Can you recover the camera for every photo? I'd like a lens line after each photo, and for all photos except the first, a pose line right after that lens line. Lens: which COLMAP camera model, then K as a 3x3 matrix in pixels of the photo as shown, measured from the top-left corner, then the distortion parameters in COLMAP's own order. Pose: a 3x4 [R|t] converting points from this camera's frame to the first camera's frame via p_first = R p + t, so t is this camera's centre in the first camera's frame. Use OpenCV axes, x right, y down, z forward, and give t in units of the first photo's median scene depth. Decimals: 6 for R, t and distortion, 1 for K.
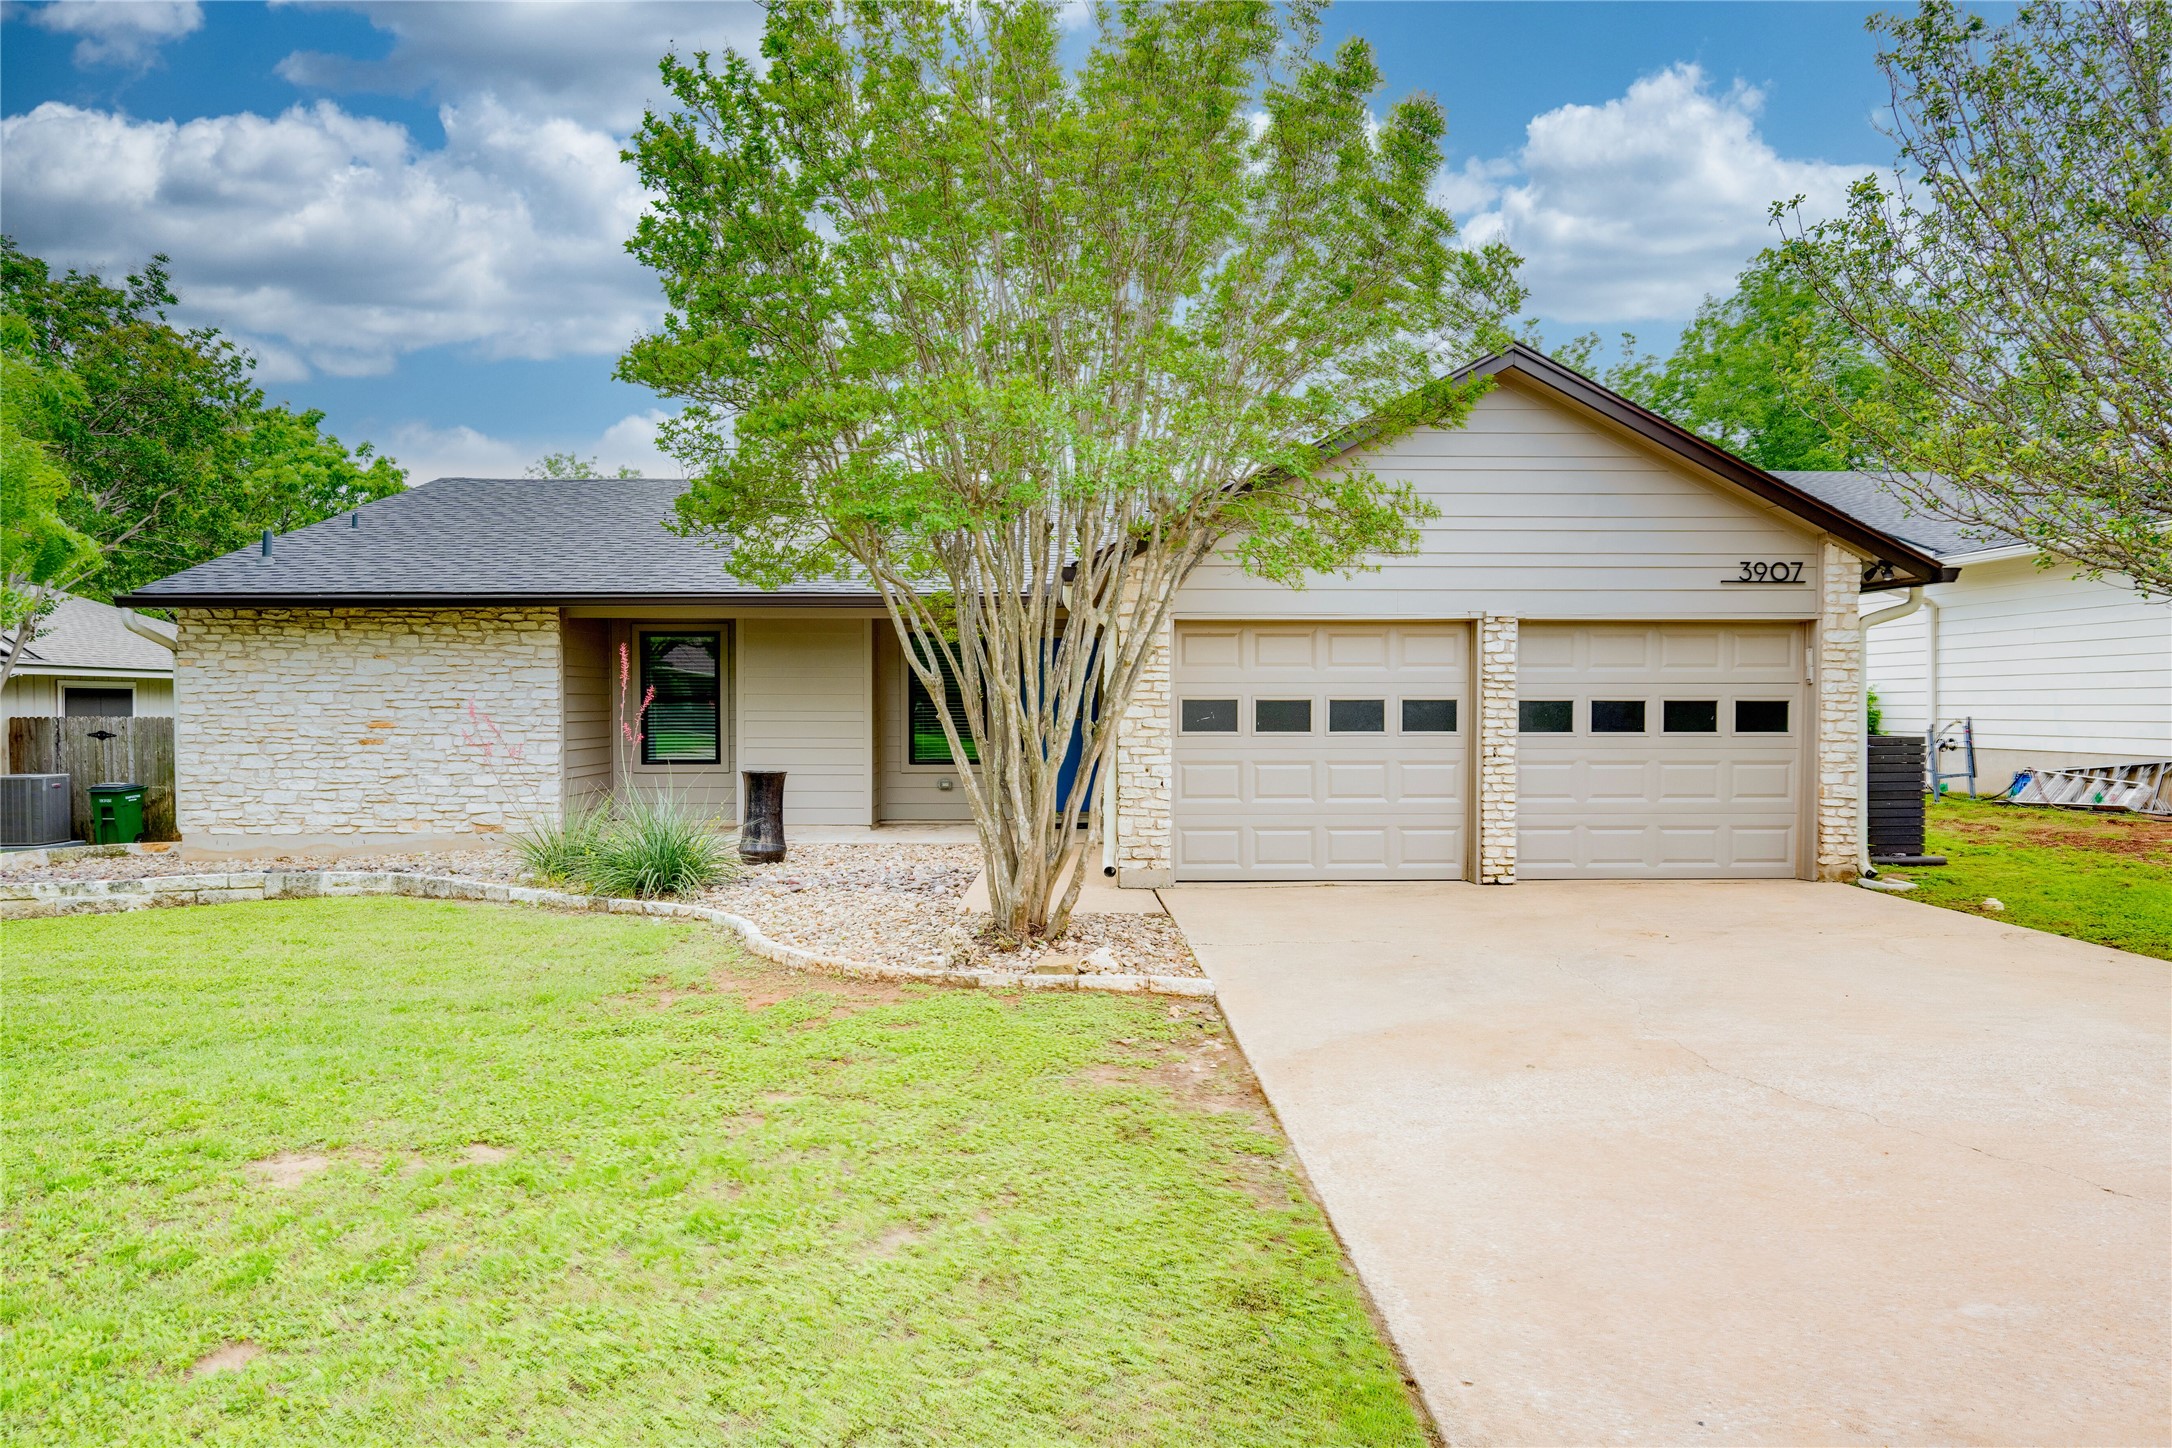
lens RADIAL K [[1128.1, 0, 1082.2], [0, 1128.1, 718.6], [0, 0, 1]] dist [-0.002226, -0.000043]
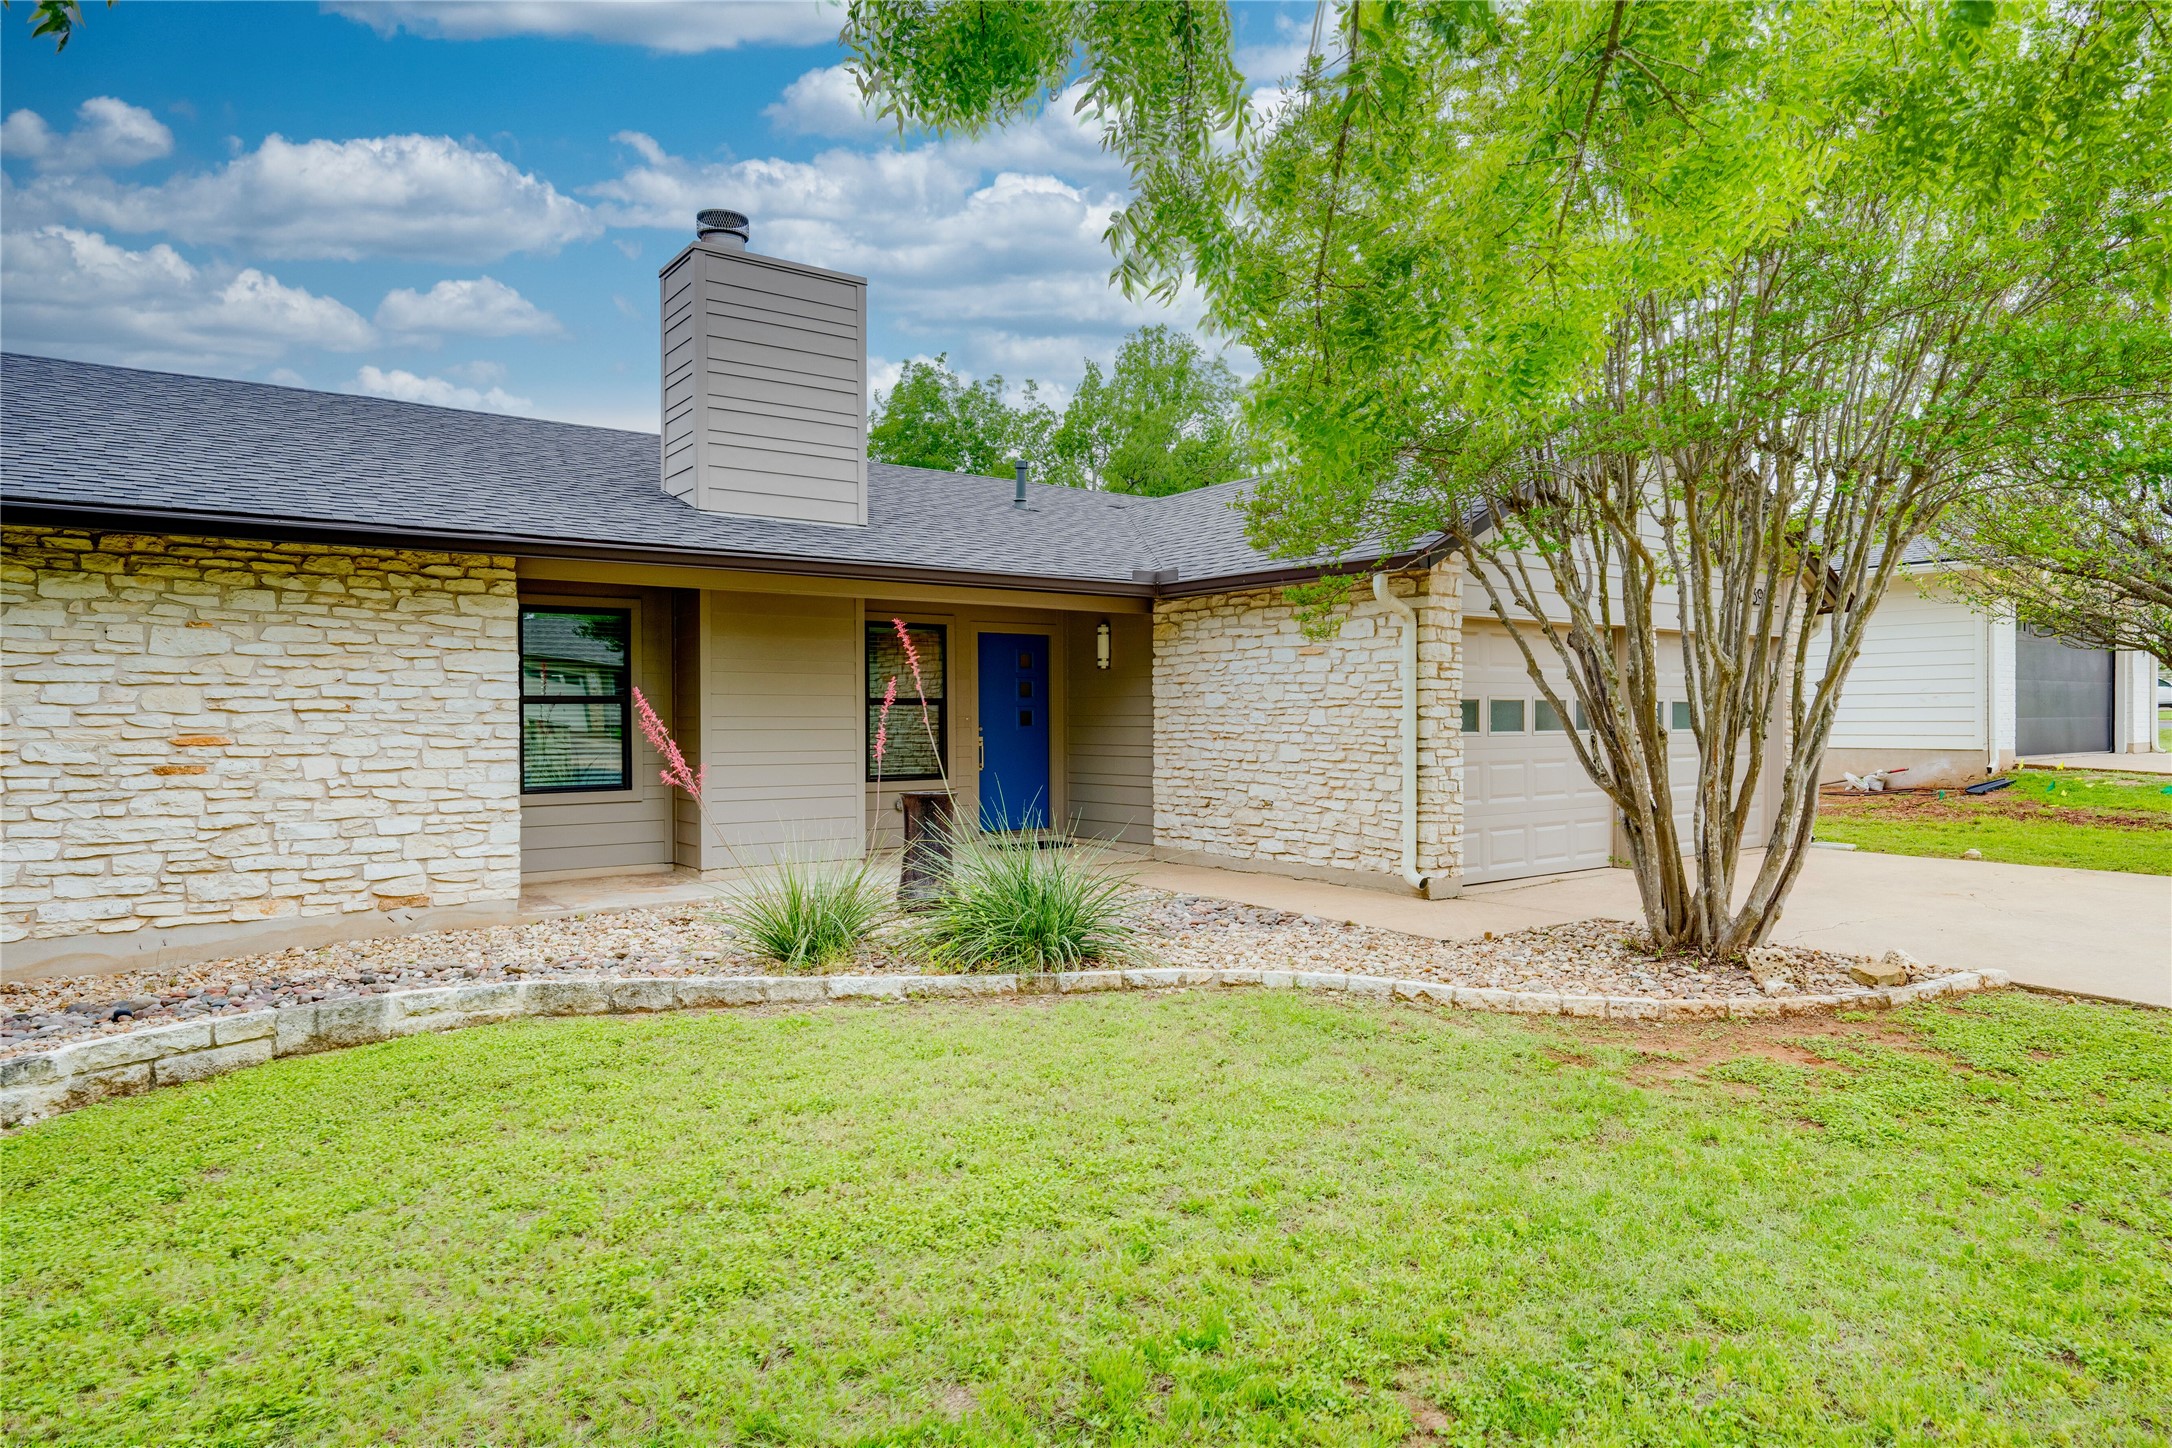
lens RADIAL K [[1128.1, 0, 1083.4], [0, 1128.1, 724.6], [0, 0, 1]] dist [-0.002226, -0.000043]
pose [[0.860081, -0.007379, 0.510104, -0.525056], [0.010030, 0.999947, -0.002447, 0.003185], [-0.510058, 0.007221, 0.860109, 0.259879]]
